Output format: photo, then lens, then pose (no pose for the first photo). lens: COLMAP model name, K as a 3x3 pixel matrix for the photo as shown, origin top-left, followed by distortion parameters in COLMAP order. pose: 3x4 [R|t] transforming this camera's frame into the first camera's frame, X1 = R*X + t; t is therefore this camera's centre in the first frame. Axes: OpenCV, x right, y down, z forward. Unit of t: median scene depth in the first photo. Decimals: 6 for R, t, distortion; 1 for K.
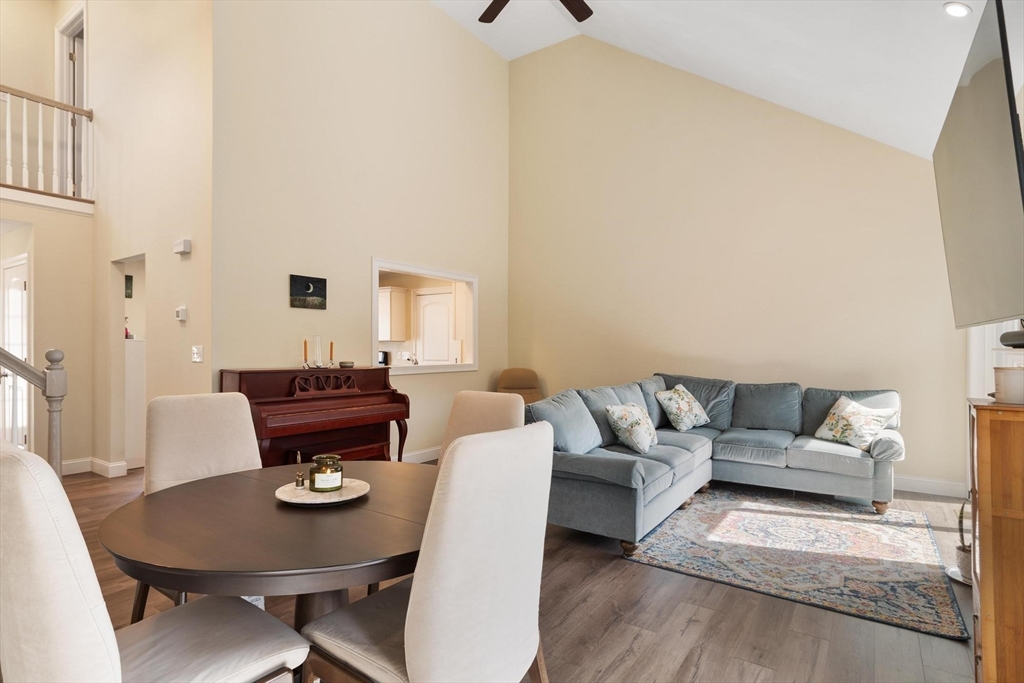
lens RADIAL K [[521.8, 0, 501.7], [0, 521.8, 350.0], [0, 0, 1]] dist [0.004165, 0.000366]
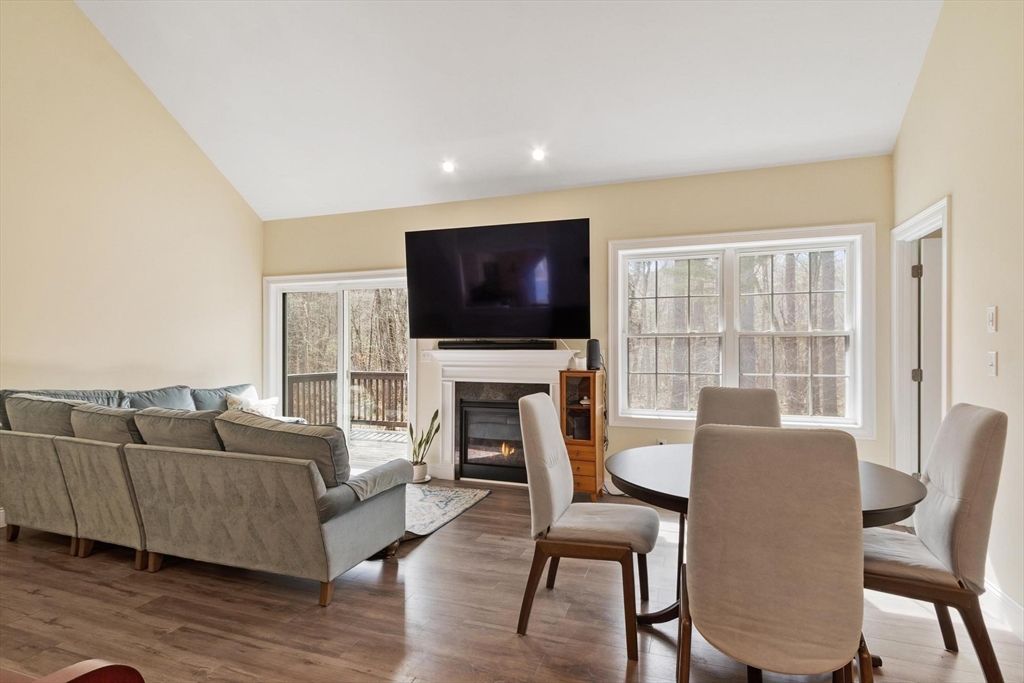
lens RADIAL K [[521.8, 0, 501.7], [0, 521.8, 350.0], [0, 0, 1]] dist [0.004165, 0.000366]
pose [[-0.252356, -0.005146, 0.967621, -0.593614], [-0.001019, 0.999987, 0.005052, -0.009197], [-0.967634, 0.000289, -0.252358, 0.782927]]
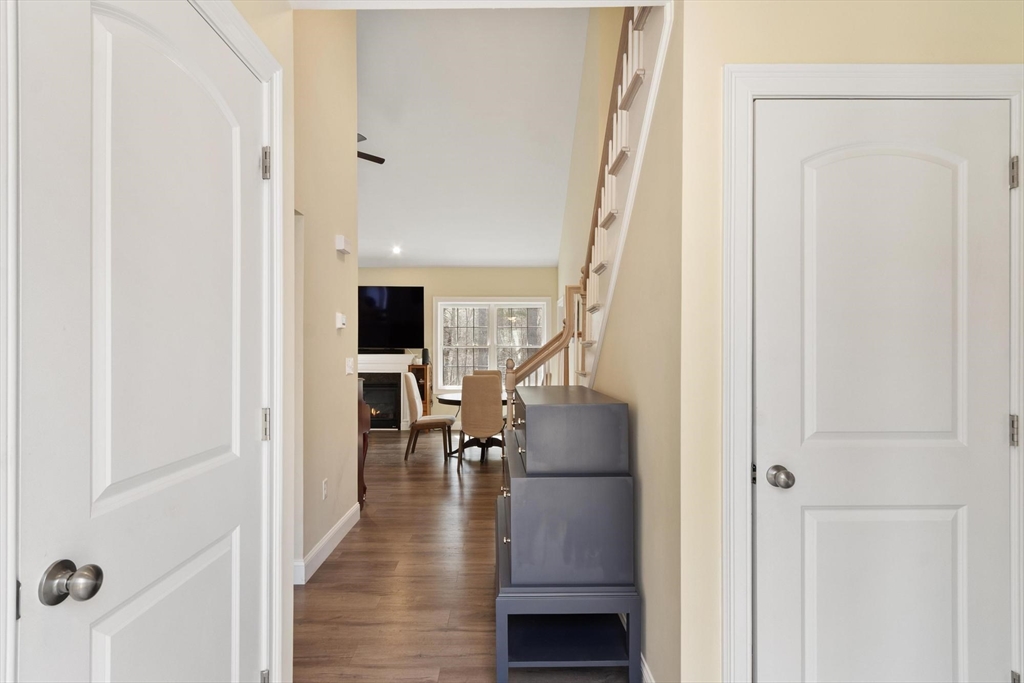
lens RADIAL K [[521.8, 0, 501.7], [0, 521.8, 350.0], [0, 0, 1]] dist [0.004165, 0.000366]
pose [[-0.573886, -0.001291, 0.818934, -1.446296], [-0.001625, 0.999999, 0.000437, -0.022173], [-0.818934, -0.001079, -0.573887, 1.256570]]
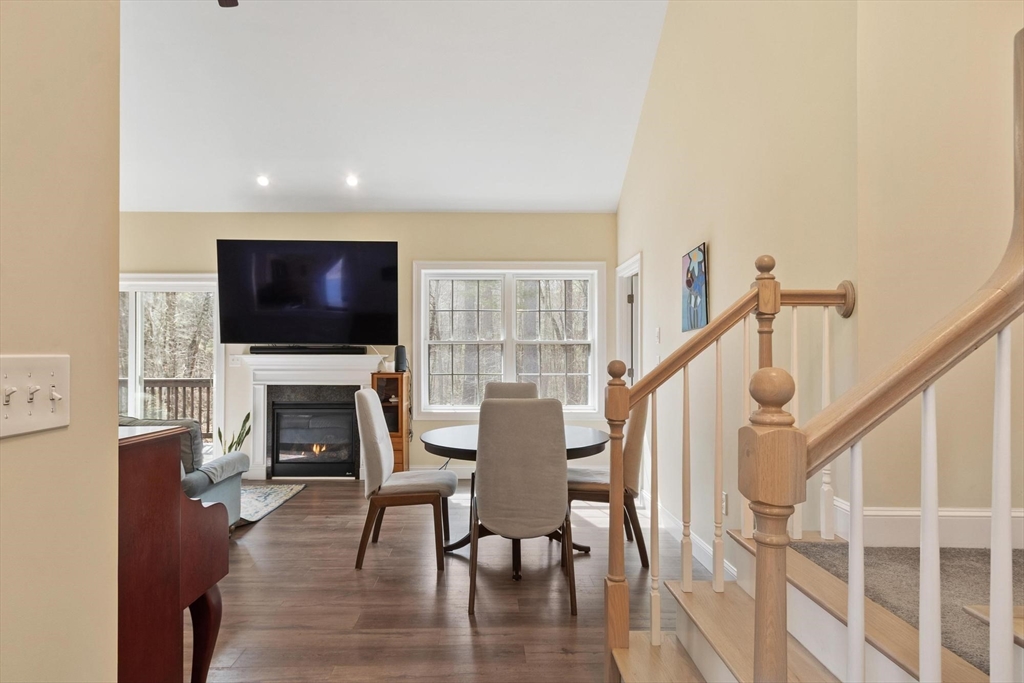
lens RADIAL K [[559.7, 0, 490.6], [0, 559.7, 354.7], [0, 0, 1]] dist [-0.003670, -0.000408]
pose [[-0.581722, -0.005435, 0.813369, -0.808890], [-0.003115, 0.999985, 0.004455, -0.010836], [-0.813381, 0.000058, -0.581731, 0.928090]]
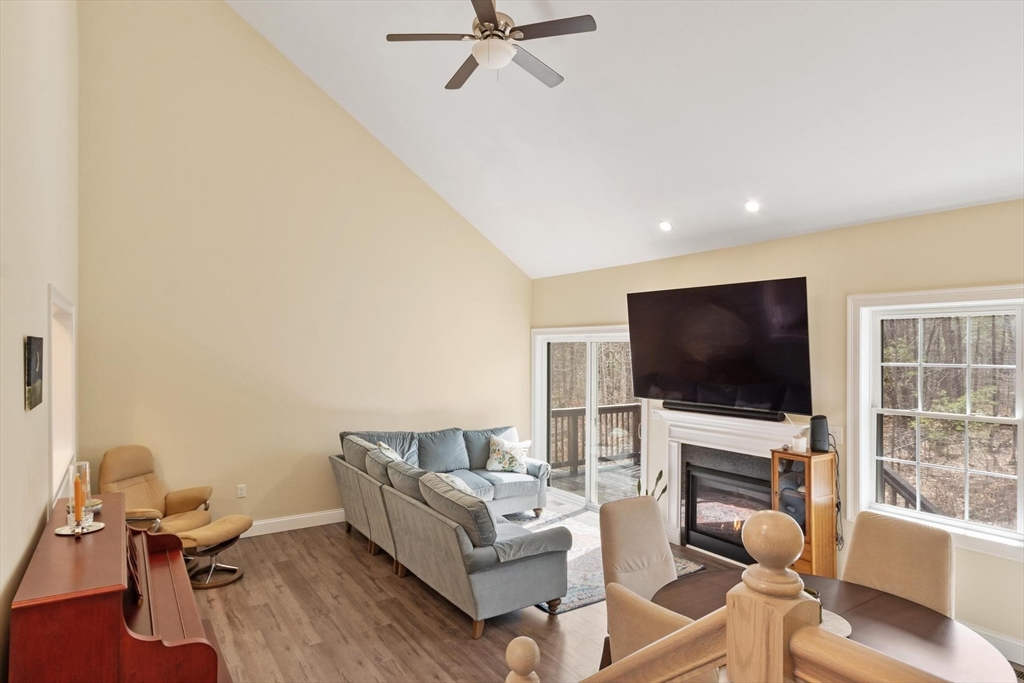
lens RADIAL K [[582.6, 0, 509.7], [0, 582.6, 347.4], [0, 0, 1]] dist [0.001736, 0.000223]
pose [[0.365429, 0.000405, 0.930839, -0.743094], [-0.002983, 0.999995, 0.000735, -0.141998], [-0.930835, -0.003045, 0.365428, 0.465218]]
